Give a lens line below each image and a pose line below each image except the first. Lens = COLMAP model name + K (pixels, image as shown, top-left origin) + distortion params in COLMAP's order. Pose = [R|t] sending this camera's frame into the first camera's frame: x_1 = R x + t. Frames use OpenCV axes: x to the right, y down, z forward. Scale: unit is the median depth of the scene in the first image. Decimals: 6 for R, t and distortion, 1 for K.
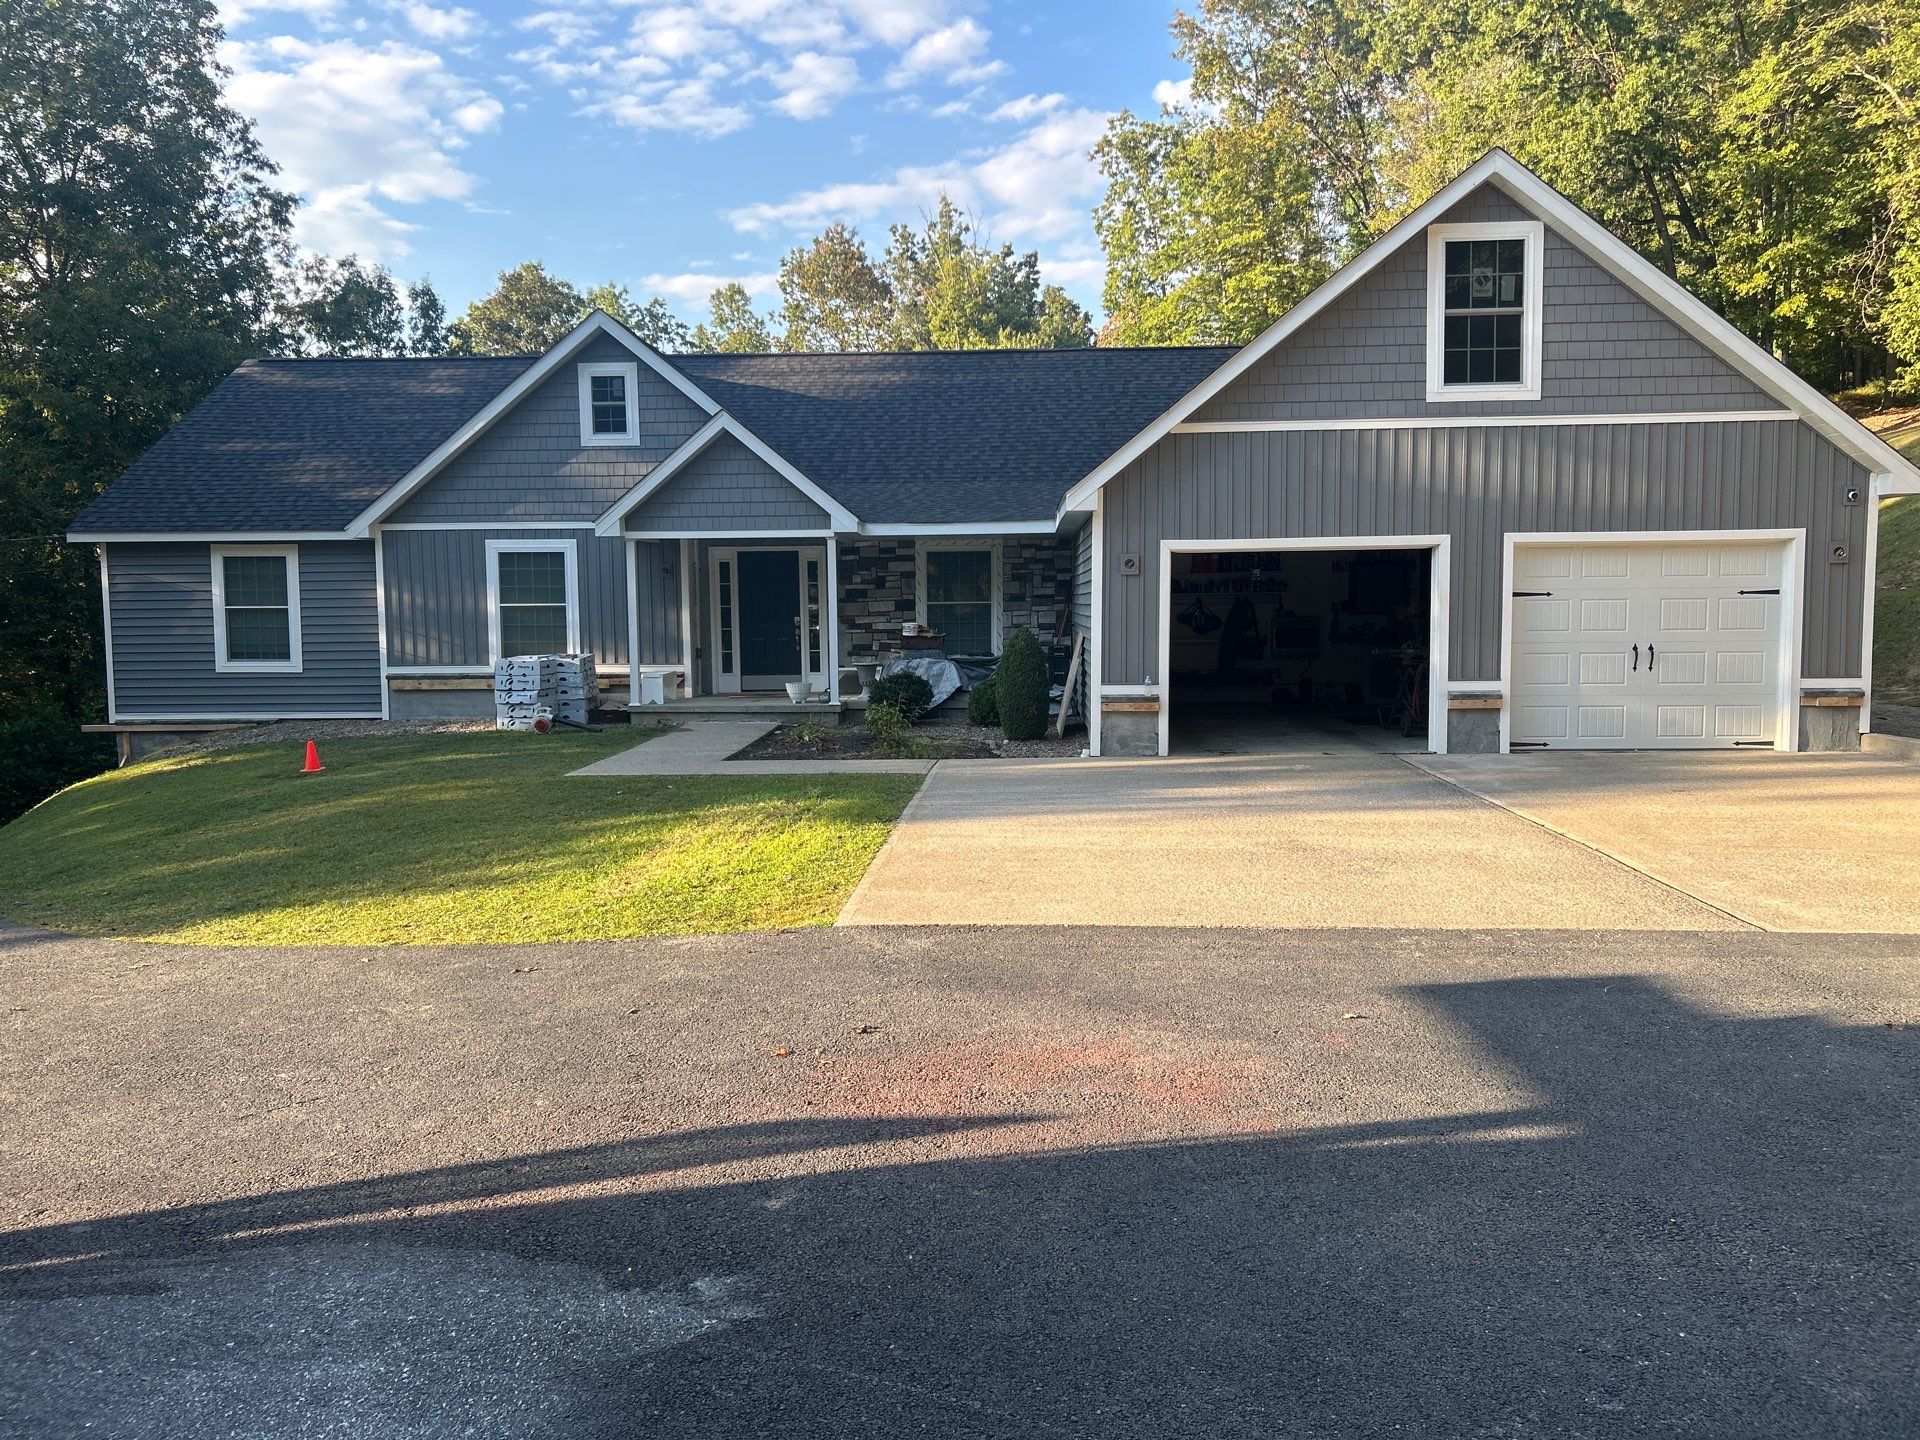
lens RADIAL K [[1473.6, 0, 944.5], [0, 1473.6, 719.6], [0, 0, 1]] dist [0.012046, -0.003937]
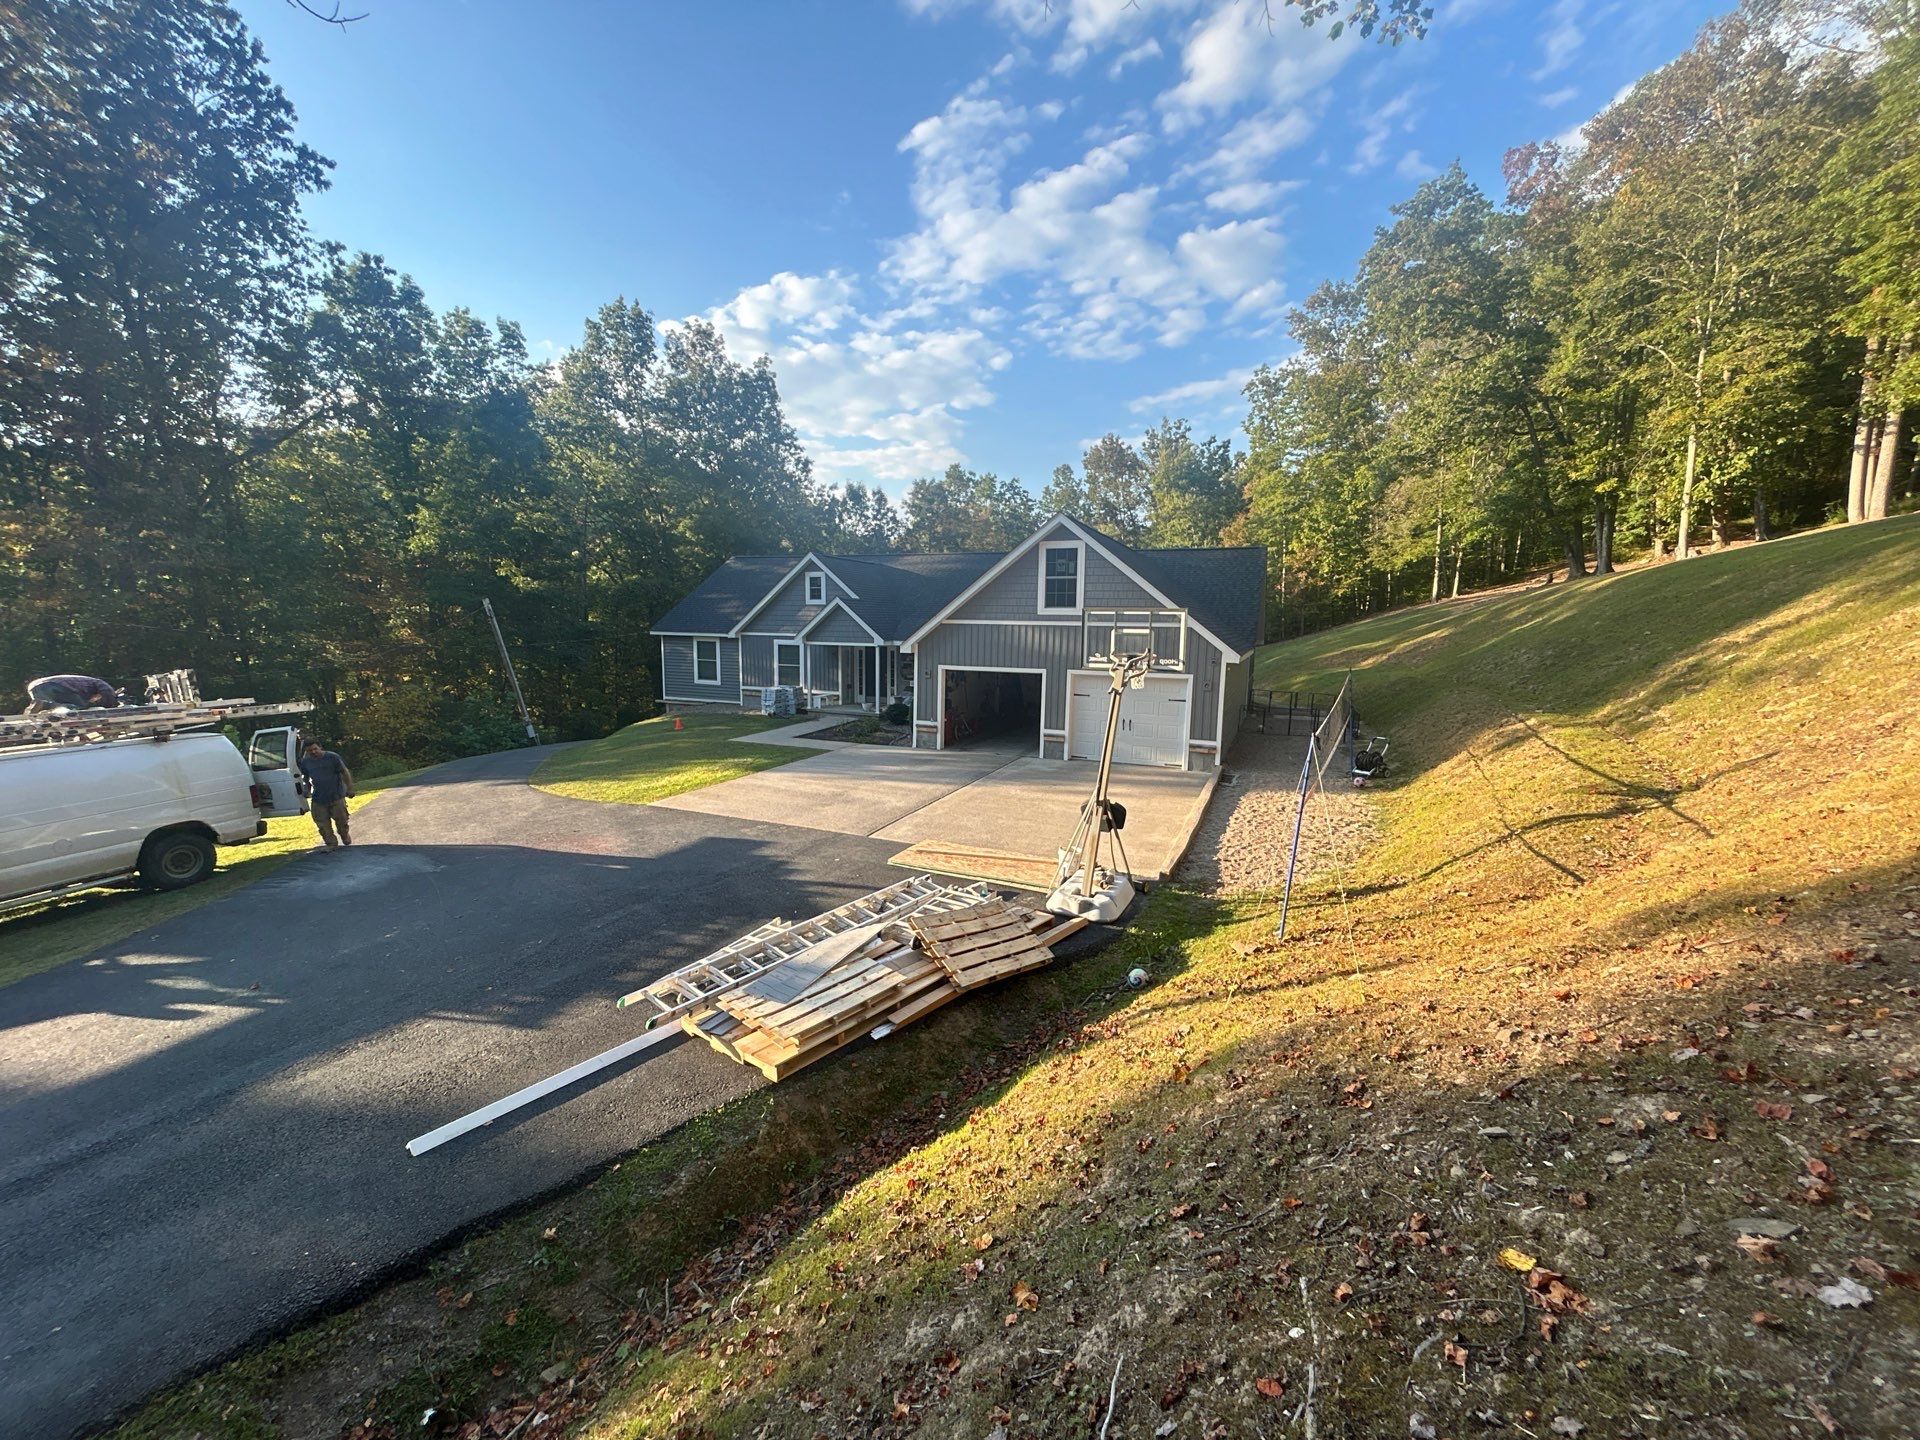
lens RADIAL K [[777.0, 0, 952.8], [0, 777.0, 709.4], [0, 0, 1]] dist [0.000103, -0.000610]
pose [[0.938557, 0.062358, -0.339443, 0.440642], [-0.047414, 0.997513, 0.052151, -0.082273], [0.341851, -0.032853, 0.939180, -0.174555]]
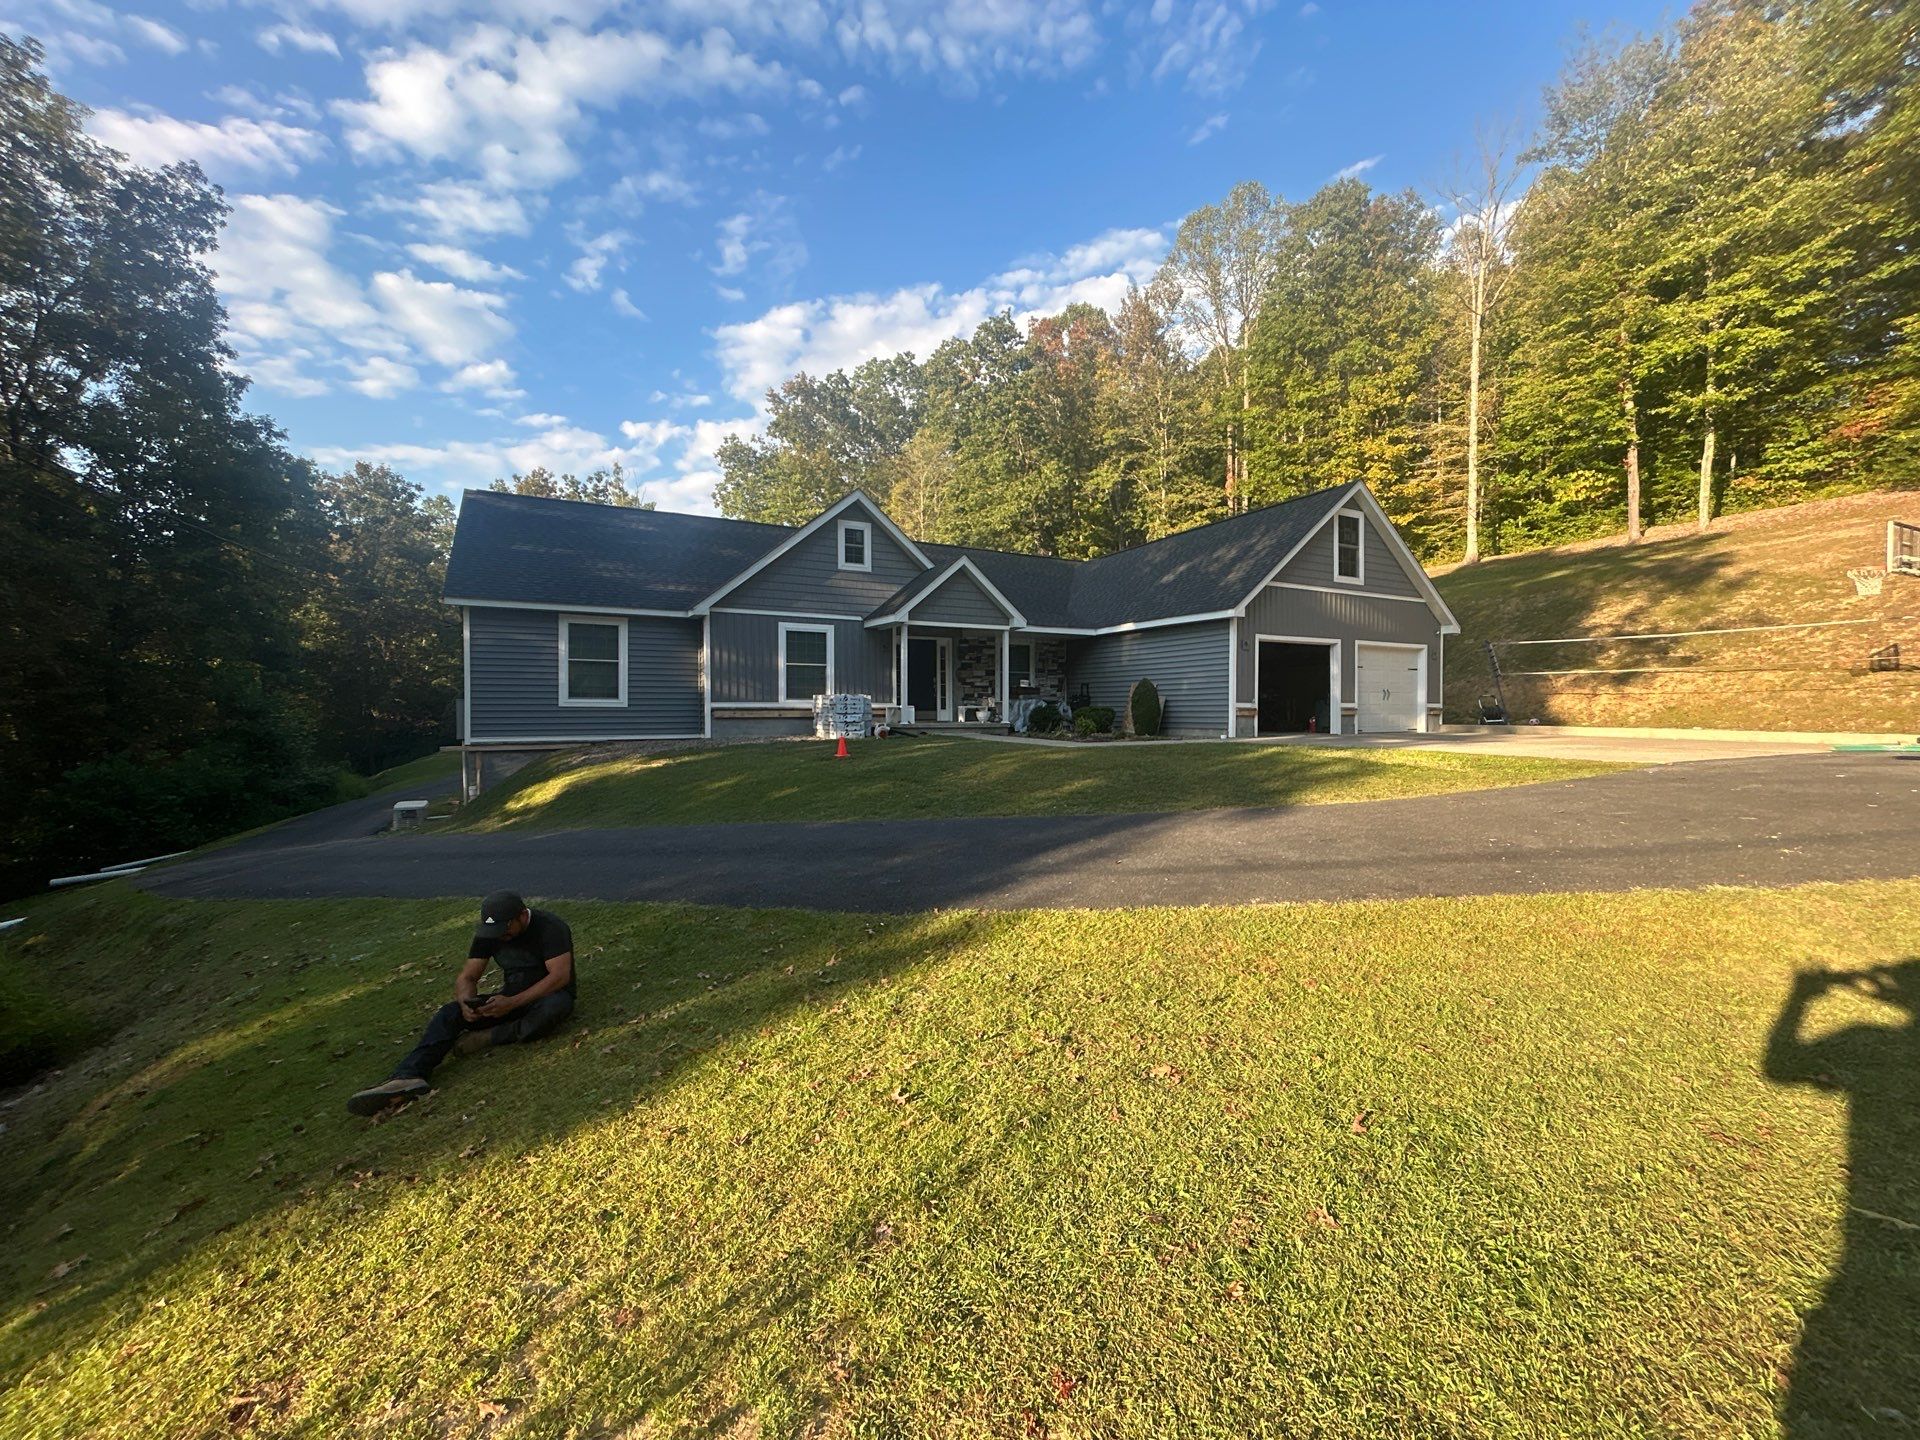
lens RADIAL K [[777.0, 0, 959.0], [0, 777.0, 747.2], [0, 0, 1]] dist [0.000103, -0.000610]
pose [[0.852672, -0.015955, 0.522203, -0.561469], [0.034441, 0.999076, -0.025712, 0.037981], [-0.521311, 0.039909, 0.852433, 0.191462]]
